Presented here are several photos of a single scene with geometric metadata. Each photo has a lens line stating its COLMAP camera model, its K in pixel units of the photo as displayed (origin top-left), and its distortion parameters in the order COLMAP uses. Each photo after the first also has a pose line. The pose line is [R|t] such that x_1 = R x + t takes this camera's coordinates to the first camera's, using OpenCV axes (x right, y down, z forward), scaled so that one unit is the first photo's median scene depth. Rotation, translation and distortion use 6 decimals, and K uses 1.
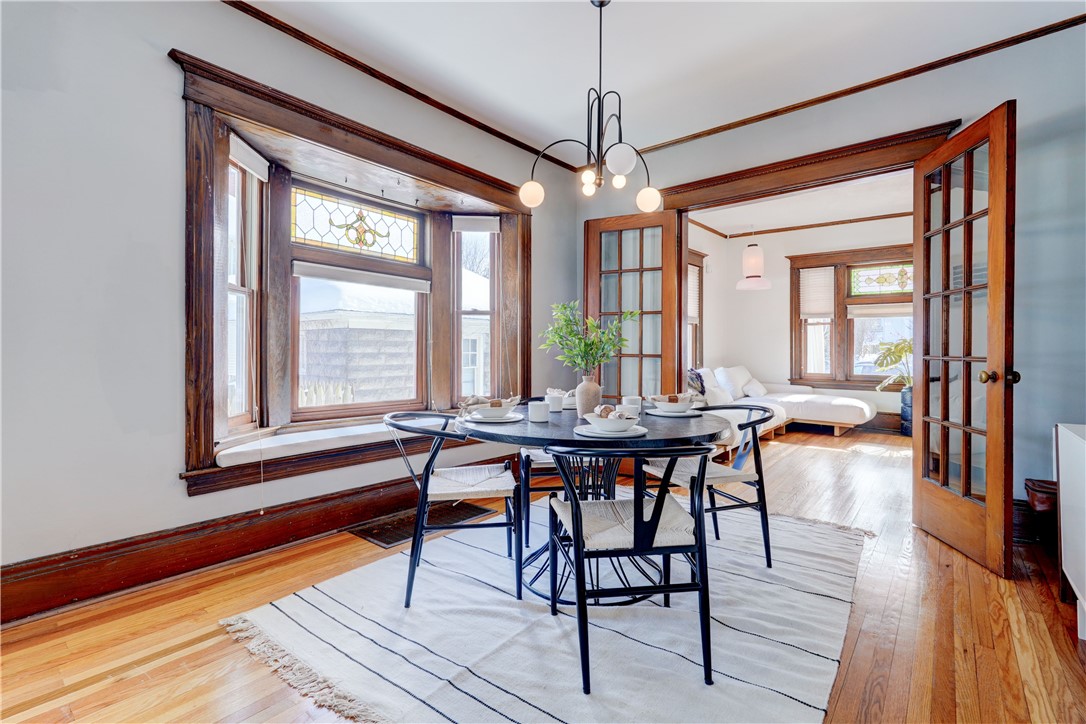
lens RADIAL K [[503.9, 0, 542.3], [0, 503.9, 350.6], [0, 0, 1]] dist [-0.007952, 0.001490]
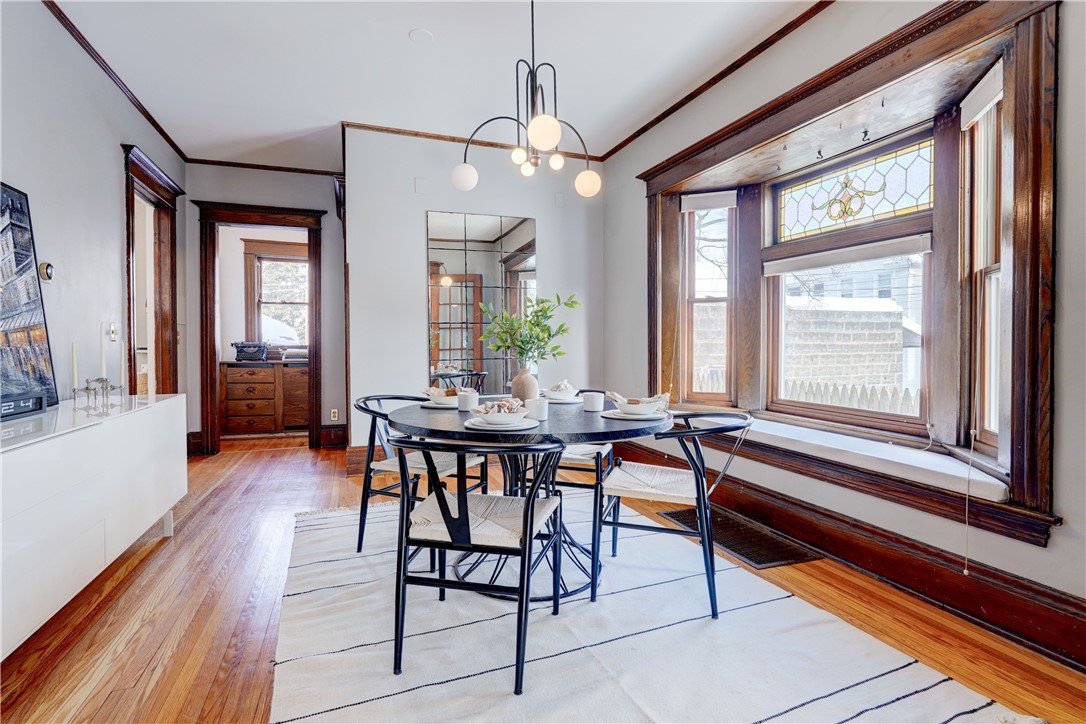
lens RADIAL K [[503.9, 0, 545.5], [0, 503.9, 353.4], [0, 0, 1]] dist [-0.007952, 0.001490]
pose [[-0.489957, 0.010662, -0.871681, 0.651831], [-0.000567, 0.999921, 0.012549, 0.004834], [0.871746, 0.006643, -0.489912, 1.048199]]
